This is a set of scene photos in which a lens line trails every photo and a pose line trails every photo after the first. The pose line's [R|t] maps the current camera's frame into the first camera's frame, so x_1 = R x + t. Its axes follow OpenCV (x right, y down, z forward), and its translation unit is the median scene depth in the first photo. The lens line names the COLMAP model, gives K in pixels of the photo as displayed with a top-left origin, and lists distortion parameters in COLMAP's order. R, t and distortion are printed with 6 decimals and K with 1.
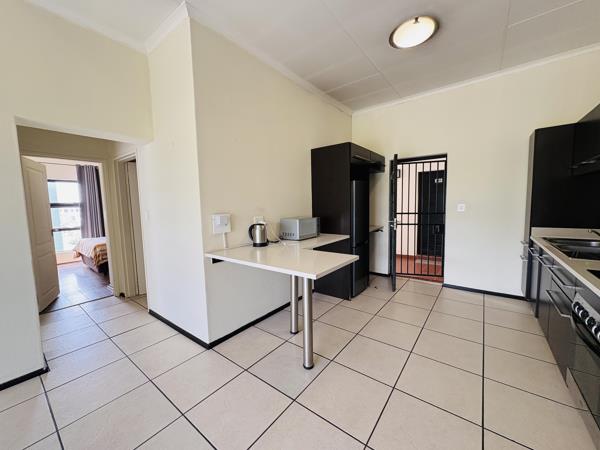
lens RADIAL K [[236.1, 0, 302.9], [0, 236.1, 226.8], [0, 0, 1]] dist [-0.003255, 0.000964]
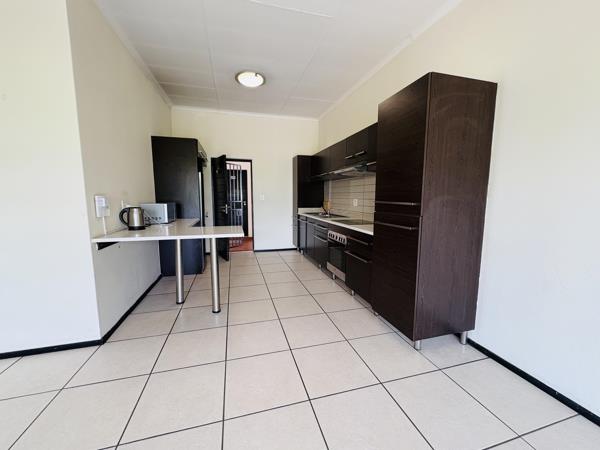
lens RADIAL K [[236.1, 0, 298.3], [0, 236.1, 222.8], [0, 0, 1]] dist [-0.003255, 0.000964]
pose [[0.609686, -0.064065, 0.790050, -0.548655], [0.055730, 0.997726, 0.037899, 0.053236], [-0.790681, 0.020923, 0.611870, -0.142996]]
